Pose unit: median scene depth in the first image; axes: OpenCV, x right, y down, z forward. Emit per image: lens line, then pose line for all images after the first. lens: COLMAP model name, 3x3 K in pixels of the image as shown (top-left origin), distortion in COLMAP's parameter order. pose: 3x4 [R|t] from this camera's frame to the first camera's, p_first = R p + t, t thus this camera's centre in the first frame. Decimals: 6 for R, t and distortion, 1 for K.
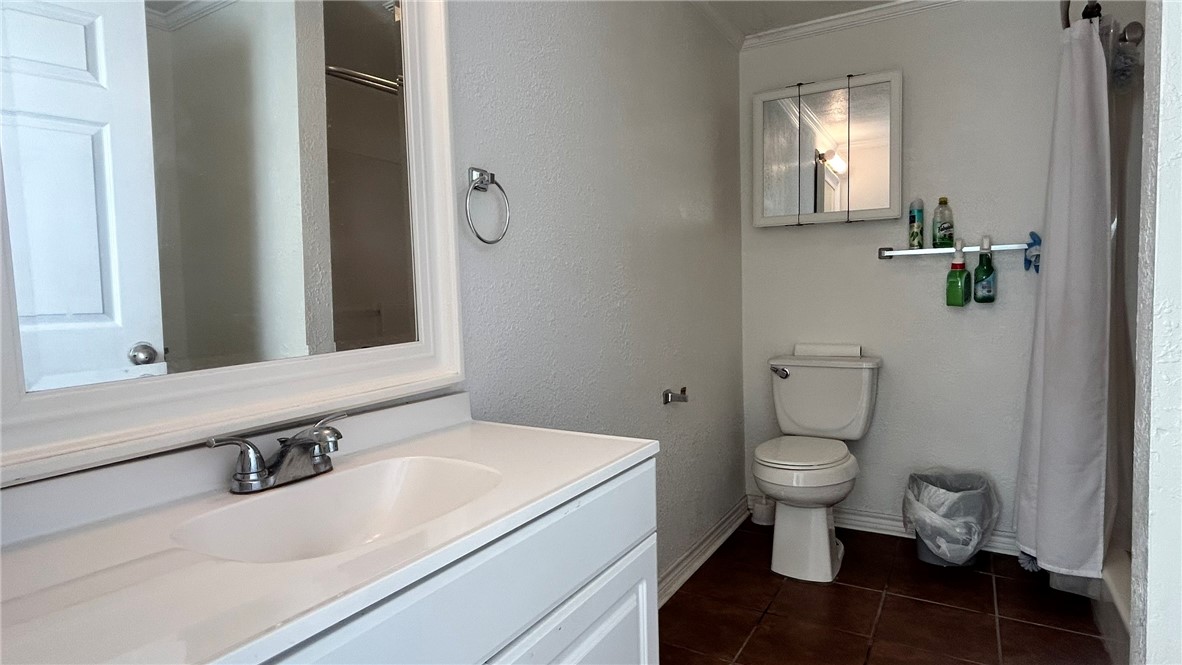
lens RADIAL K [[617.7, 0, 593.3], [0, 617.7, 333.4], [0, 0, 1]] dist [-0.002550, -0.003166]
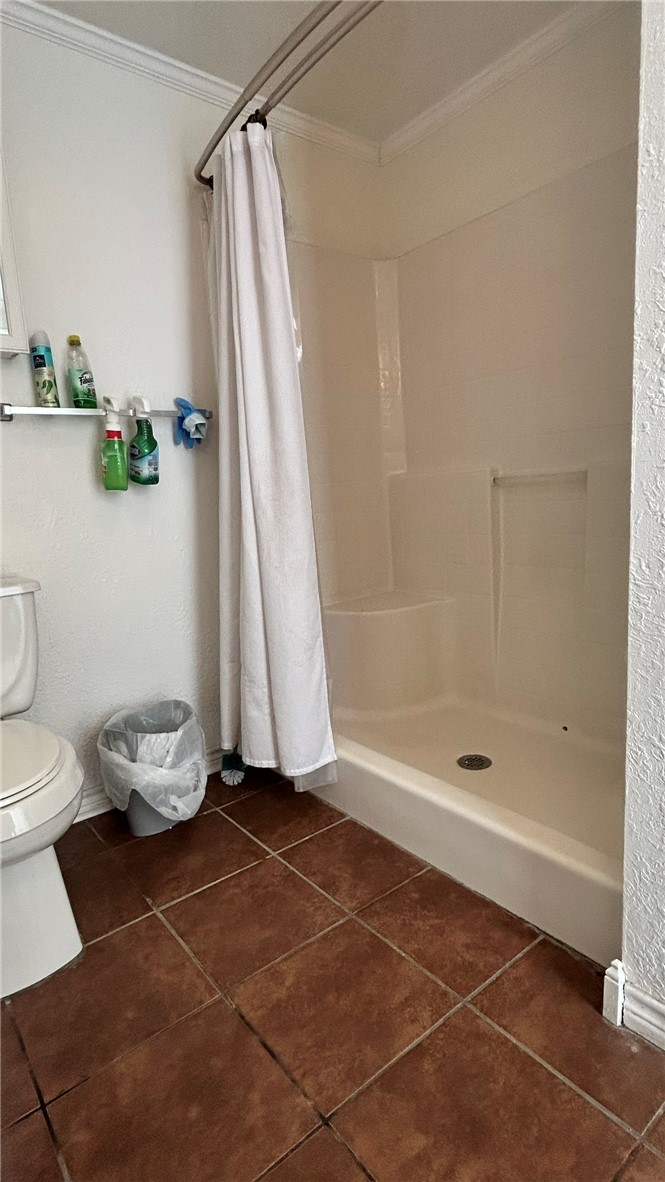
lens RADIAL K [[617.7, 0, 337.1], [0, 617.7, 591.7], [0, 0, 1]] dist [-0.002550, -0.003166]
pose [[0.337112, -0.153186, 0.928918, -0.030421], [0.105148, 0.986627, 0.124544, 0.011712], [-0.935574, 0.055689, 0.348711, 0.511149]]
